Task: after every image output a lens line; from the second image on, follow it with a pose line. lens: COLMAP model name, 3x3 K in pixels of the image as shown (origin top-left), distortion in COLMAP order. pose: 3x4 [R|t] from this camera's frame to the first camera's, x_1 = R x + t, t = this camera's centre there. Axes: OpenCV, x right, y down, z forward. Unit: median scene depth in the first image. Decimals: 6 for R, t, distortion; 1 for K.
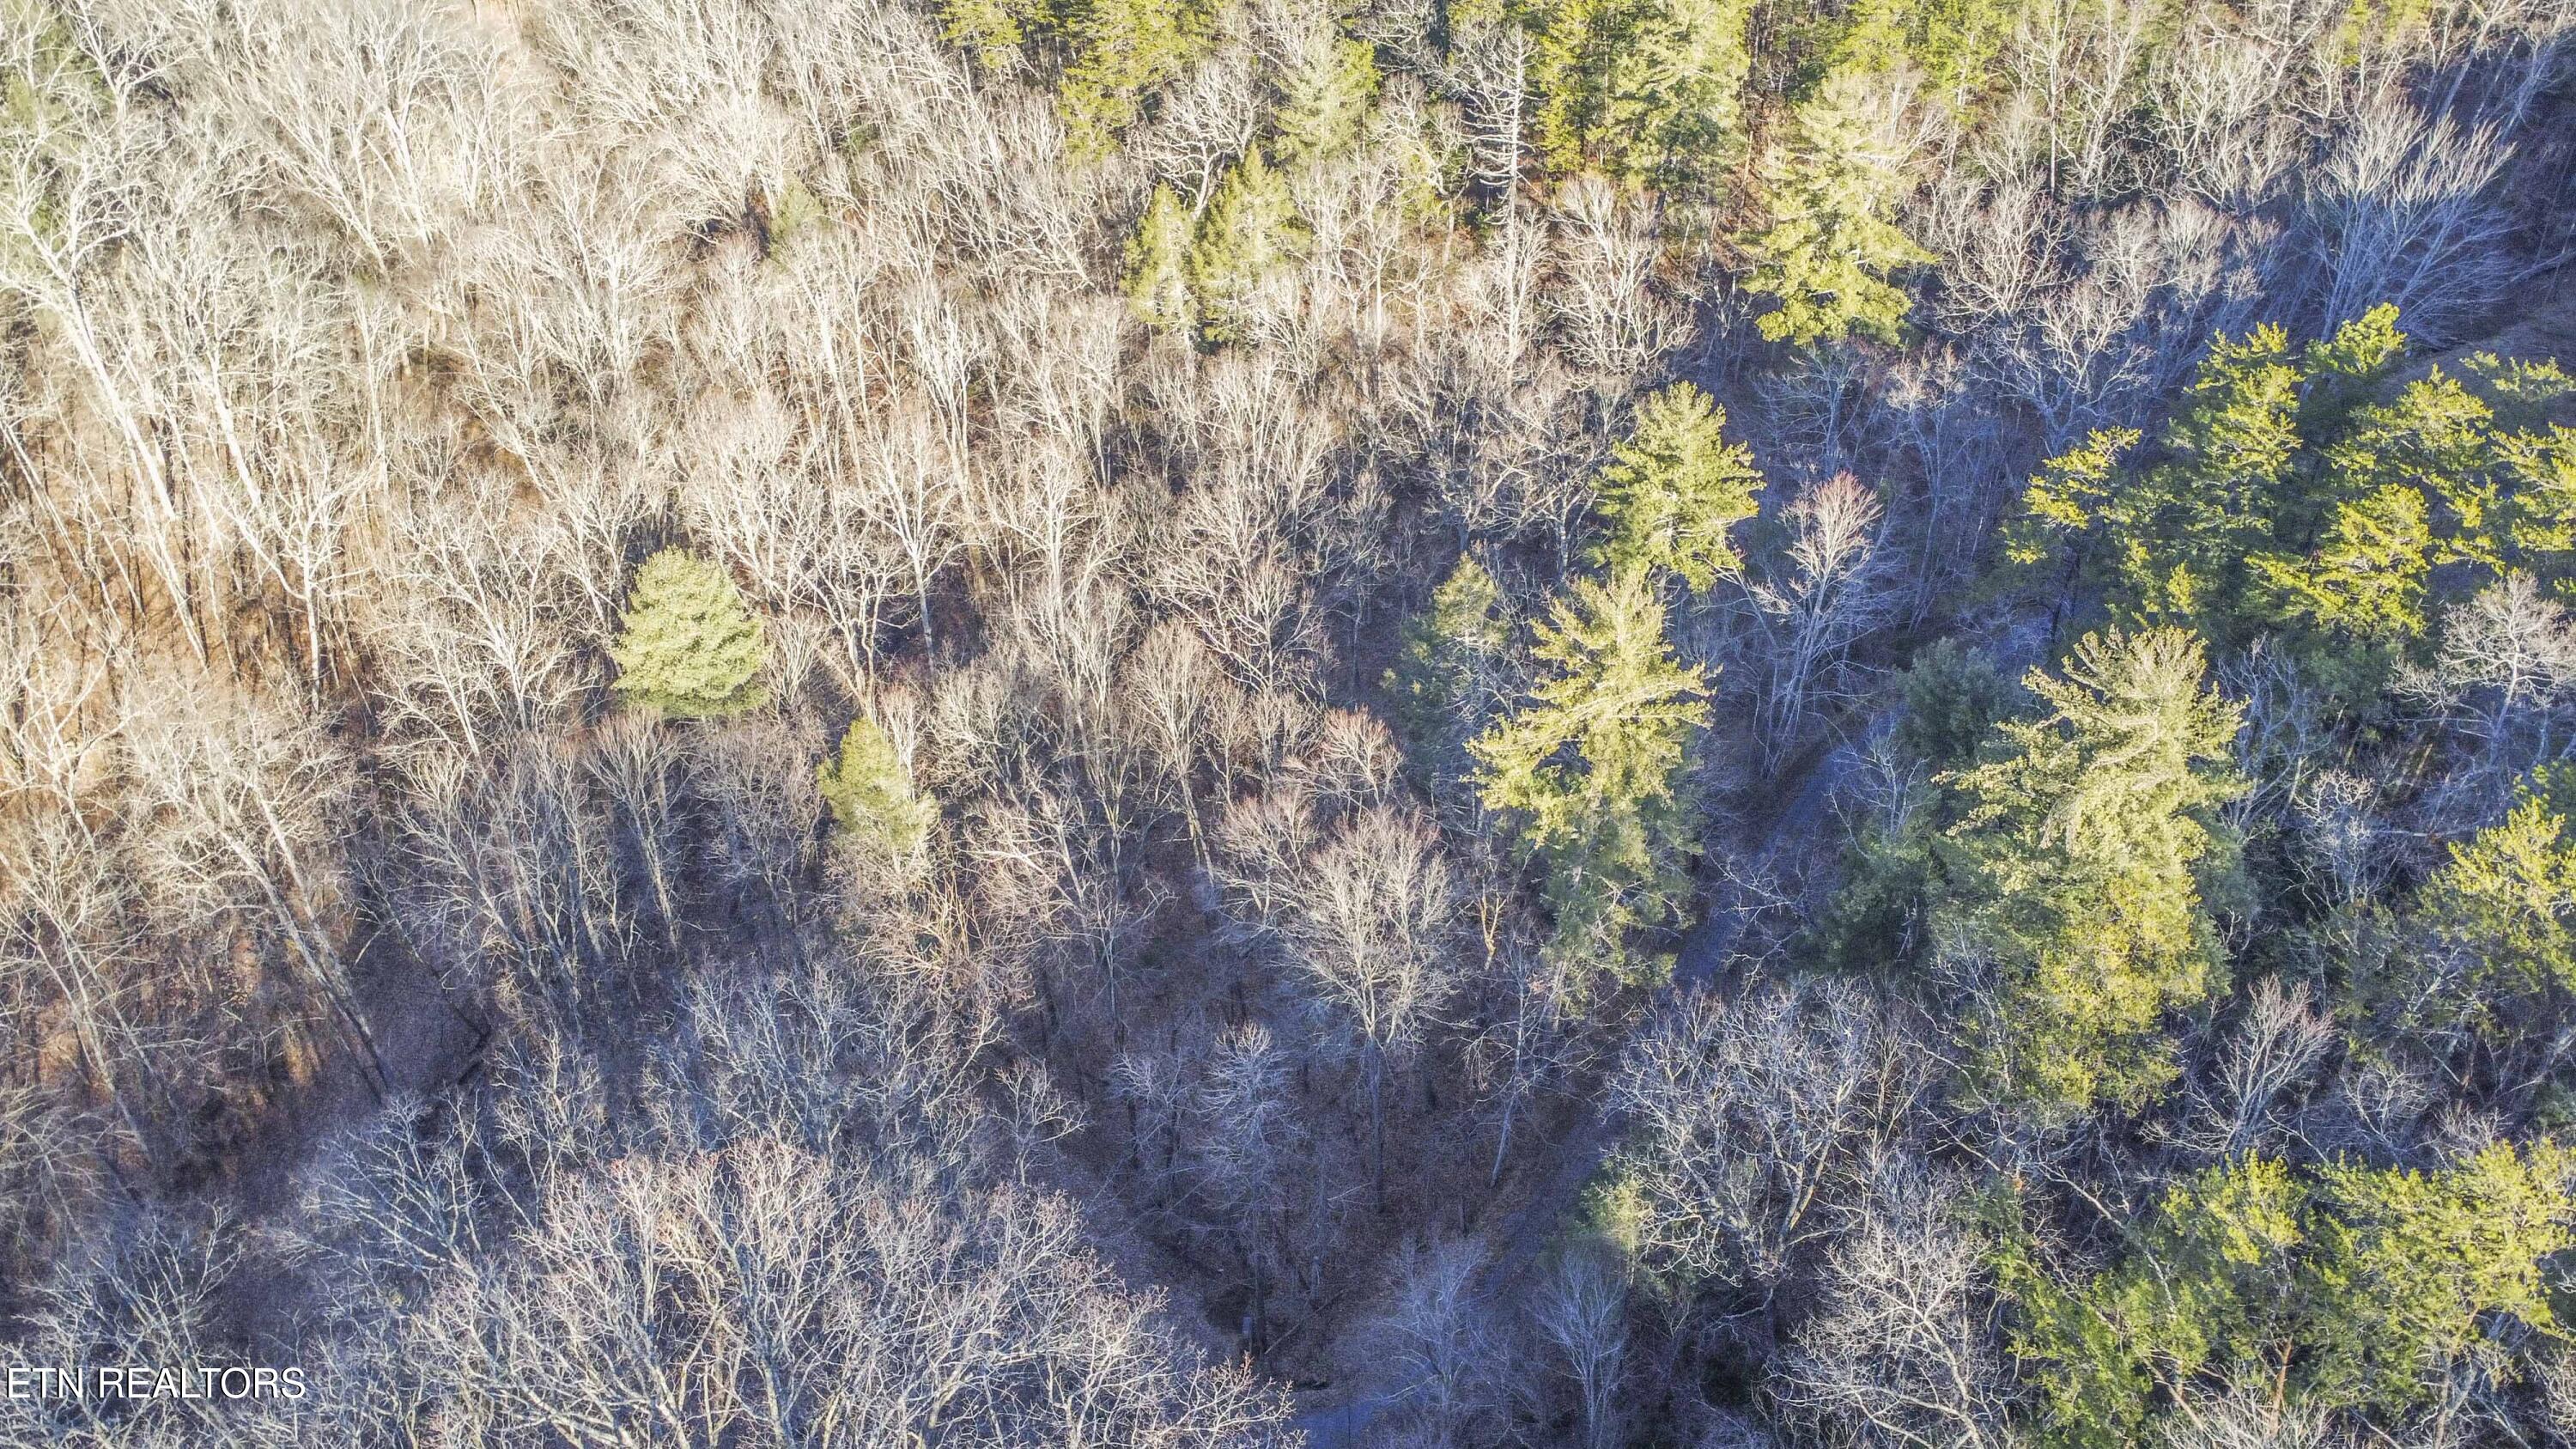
lens RADIAL K [[1943.7, 0, 1288.0], [0, 1943.7, 724.5], [0, 0, 1]] dist [-0.135827, 0.252645]
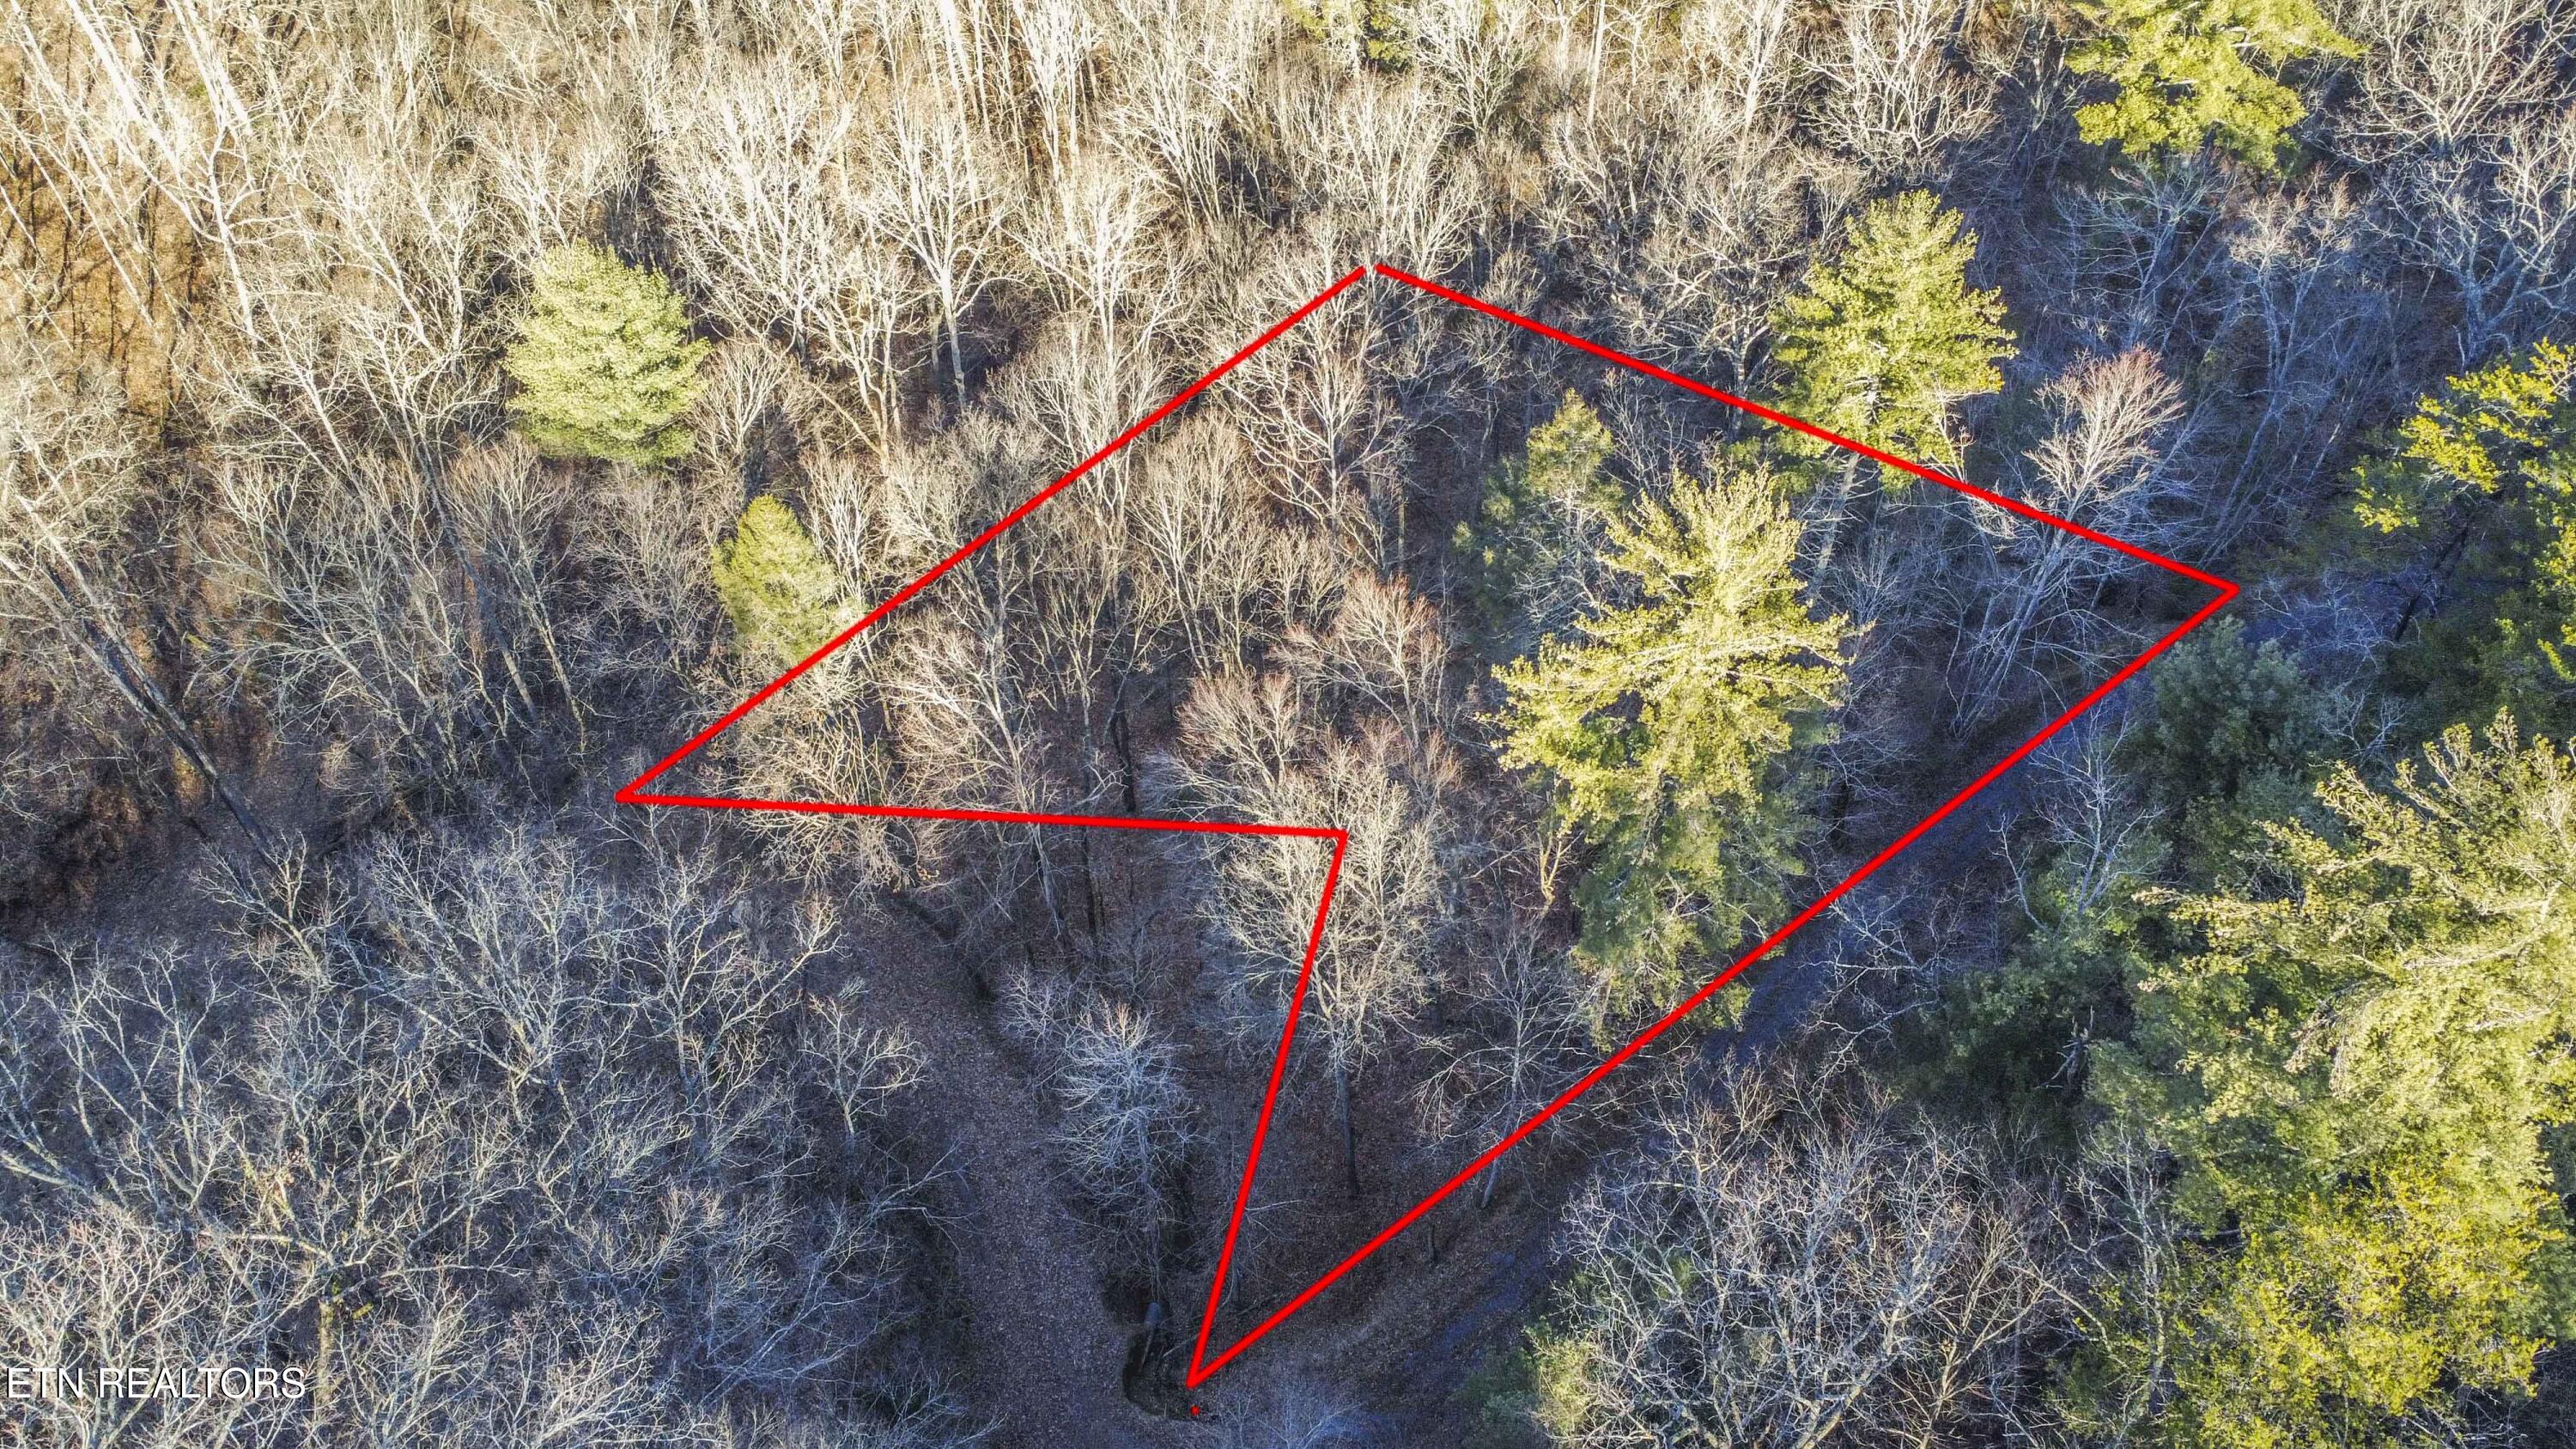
lens RADIAL K [[1897.8, 0, 1288.0], [0, 1897.8, 724.5], [0, 0, 1]] dist [-0.099980, 0.146810]
pose [[0.977260, 0.163451, -0.135081, 0.102081], [-0.141871, 0.977458, 0.156362, -0.060723], [0.157593, -0.133642, 0.978419, 0.268784]]
